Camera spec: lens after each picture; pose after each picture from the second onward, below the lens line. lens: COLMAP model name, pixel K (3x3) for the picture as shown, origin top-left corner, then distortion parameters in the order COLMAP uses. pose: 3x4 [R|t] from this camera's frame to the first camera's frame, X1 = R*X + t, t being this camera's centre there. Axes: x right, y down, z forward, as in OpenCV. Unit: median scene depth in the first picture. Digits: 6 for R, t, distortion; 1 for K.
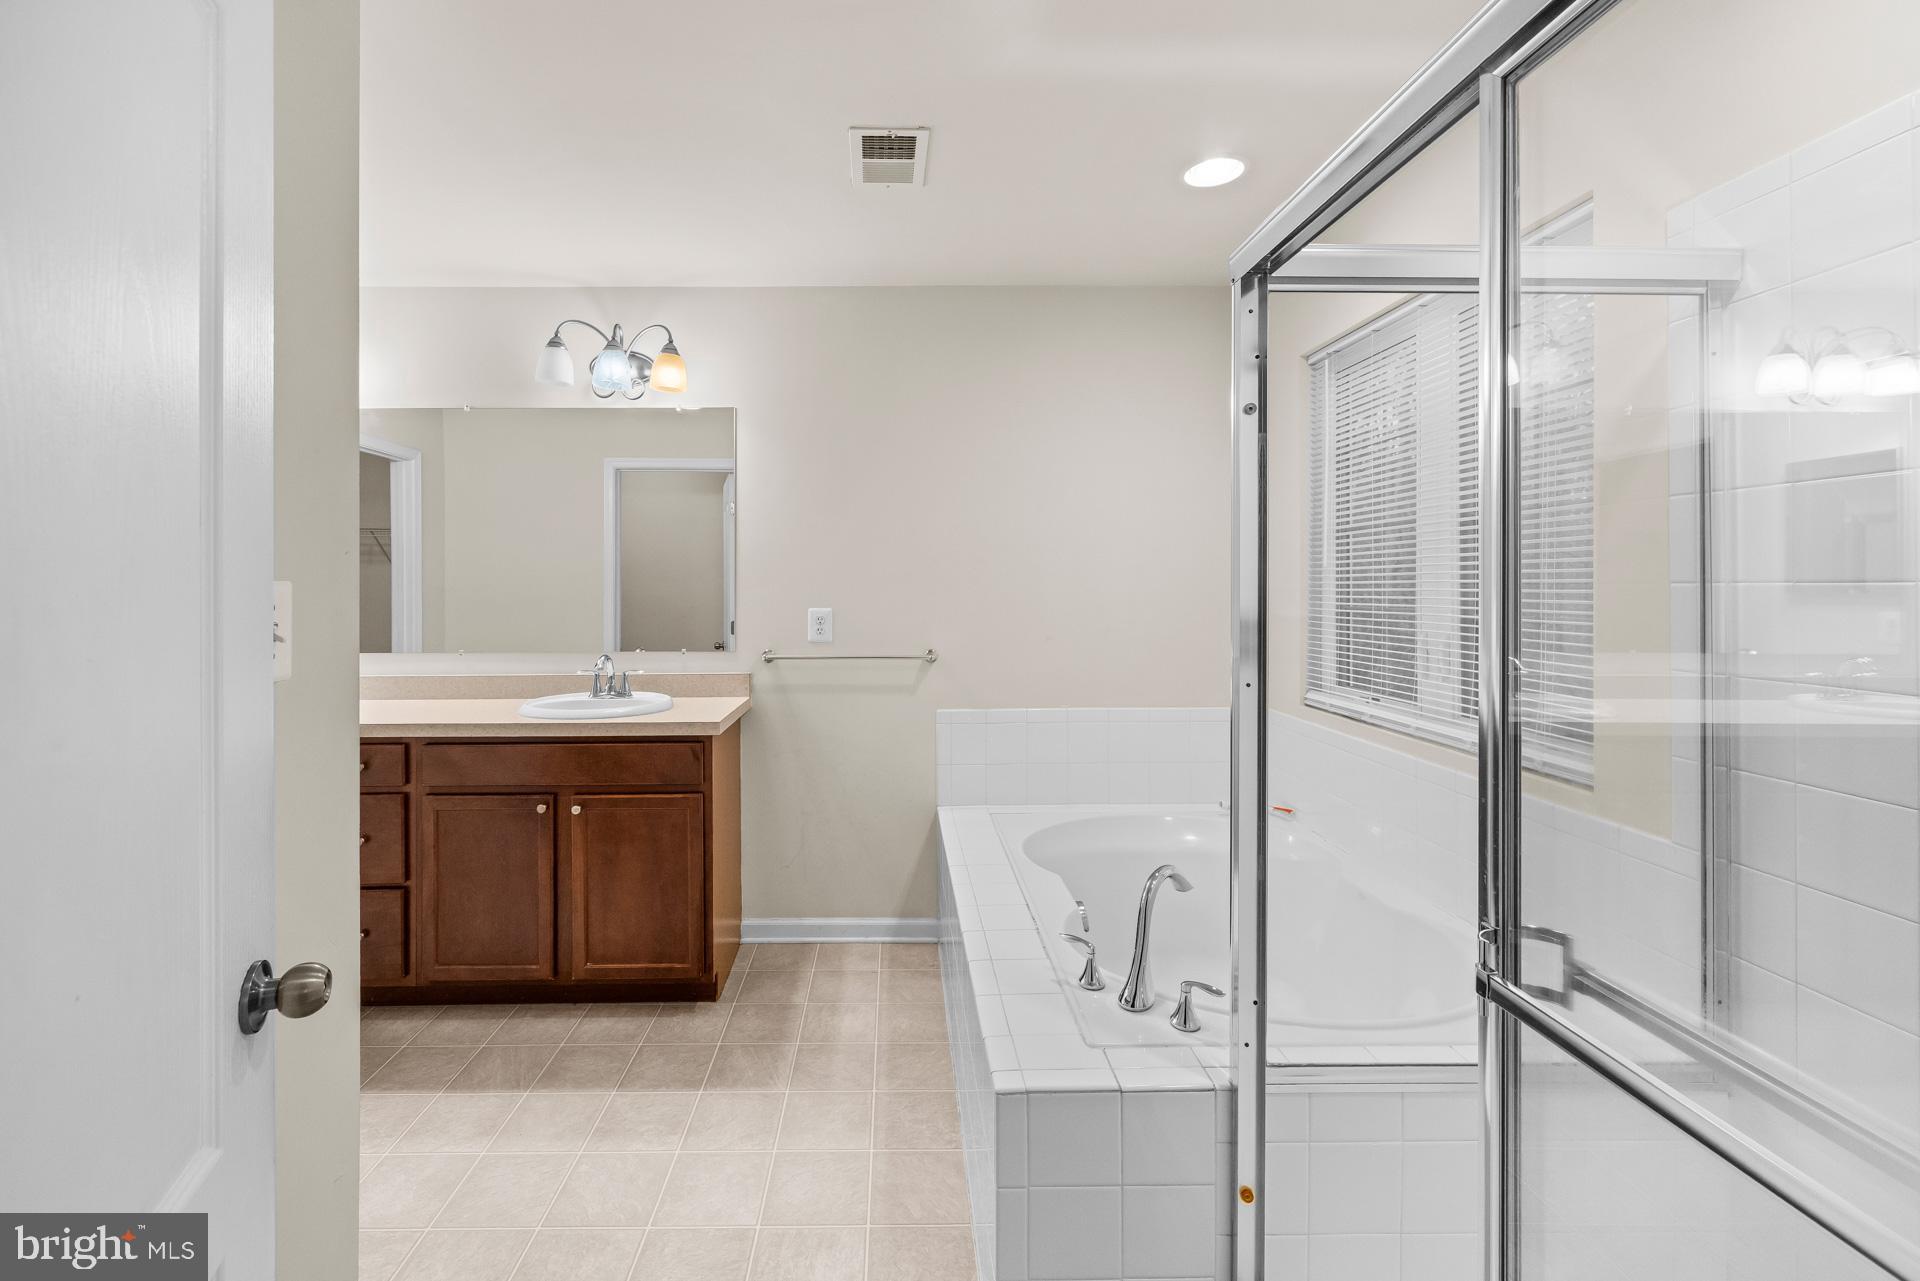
lens RADIAL K [[850.2, 0, 953.7], [0, 850.2, 591.6], [0, 0, 1]] dist [0.000760, -0.000051]
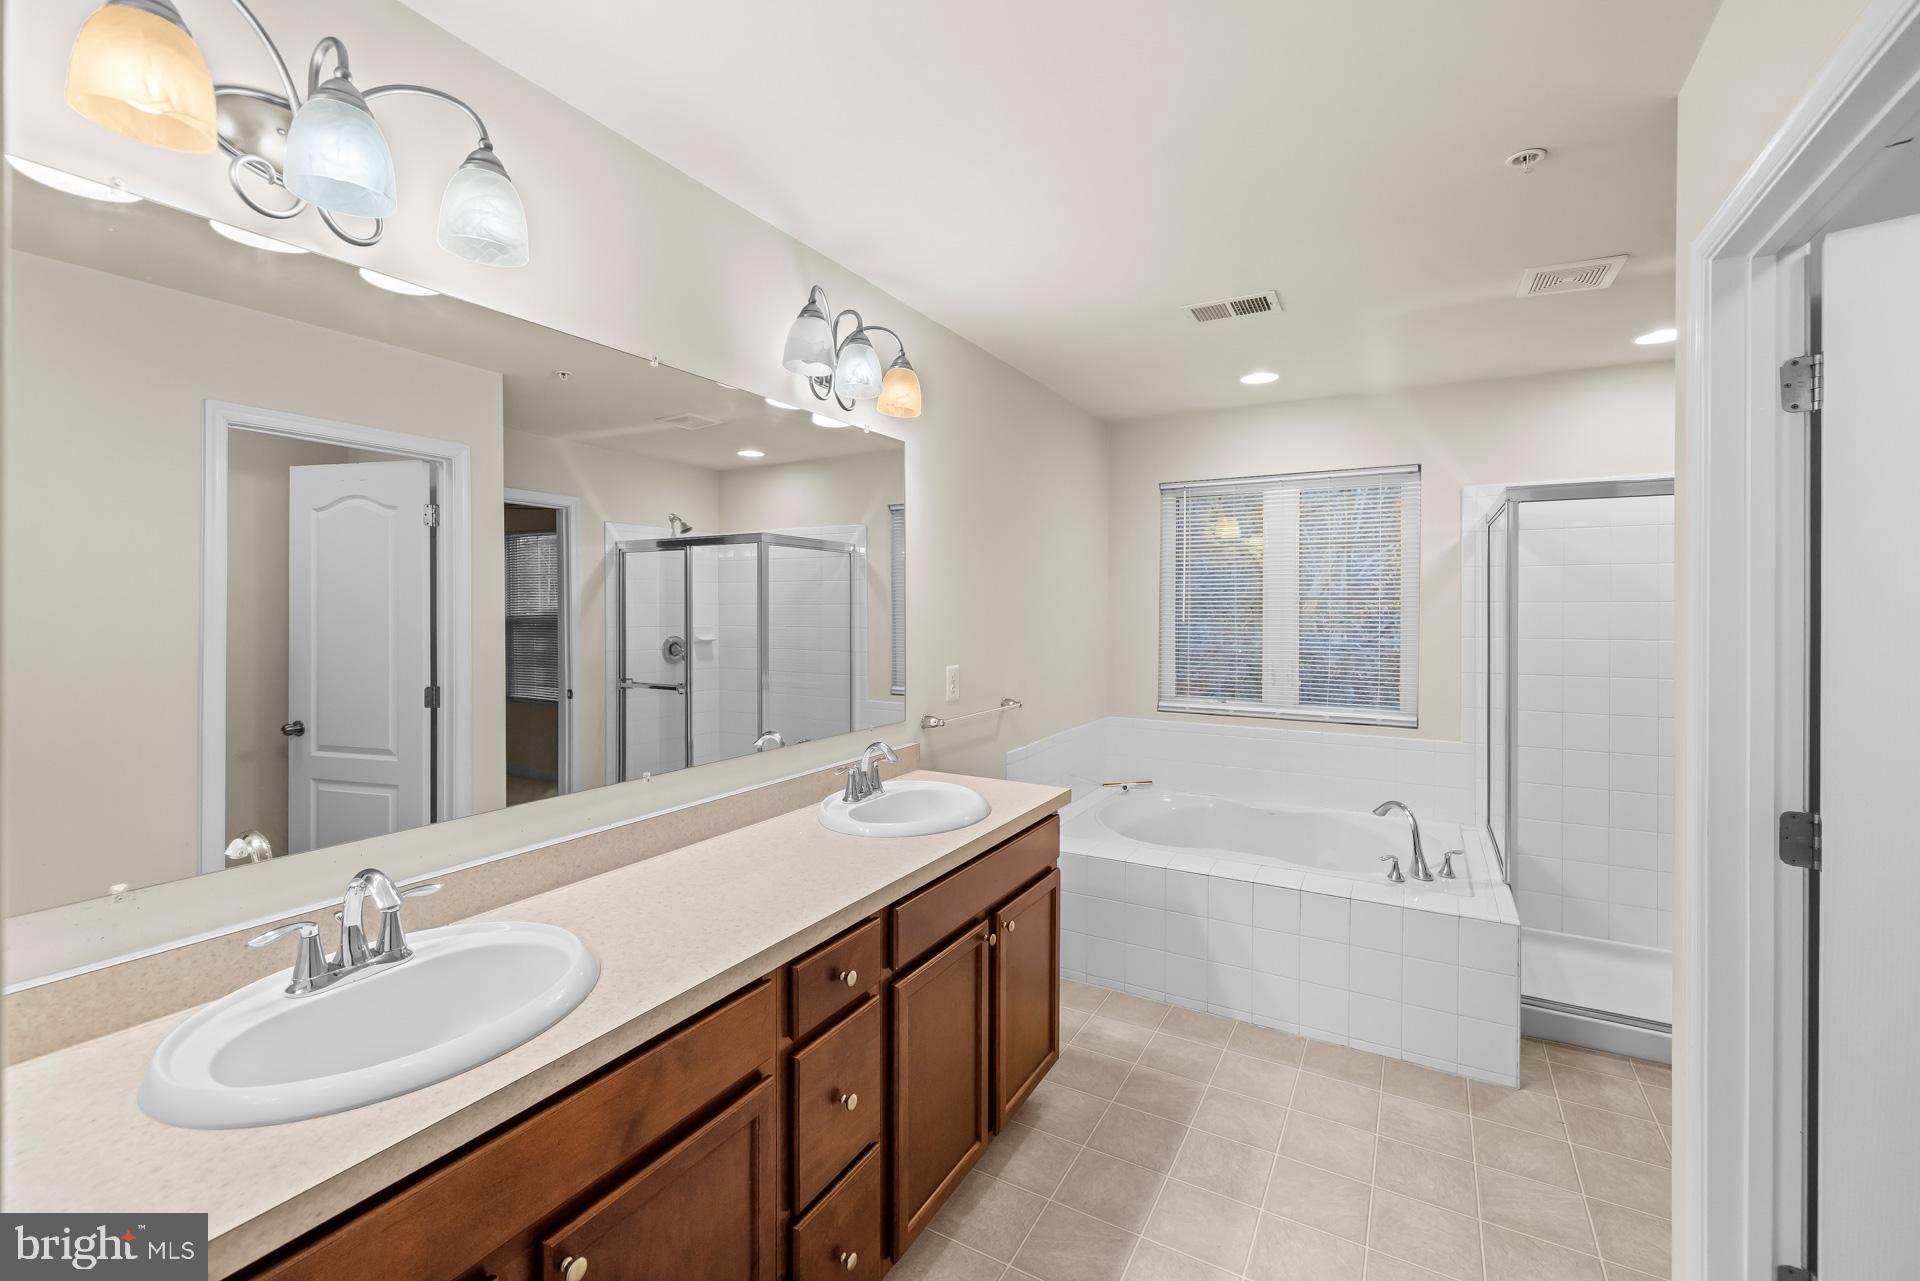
lens RADIAL K [[800.2, 0, 967.2], [0, 800.2, 616.2], [0, 0, 1]] dist [0.001766, -0.000685]
pose [[0.506956, -0.005987, 0.861951, -1.285829], [-0.002061, 0.999965, 0.008158, -0.060595], [-0.861969, -0.005912, 0.506926, 0.724420]]
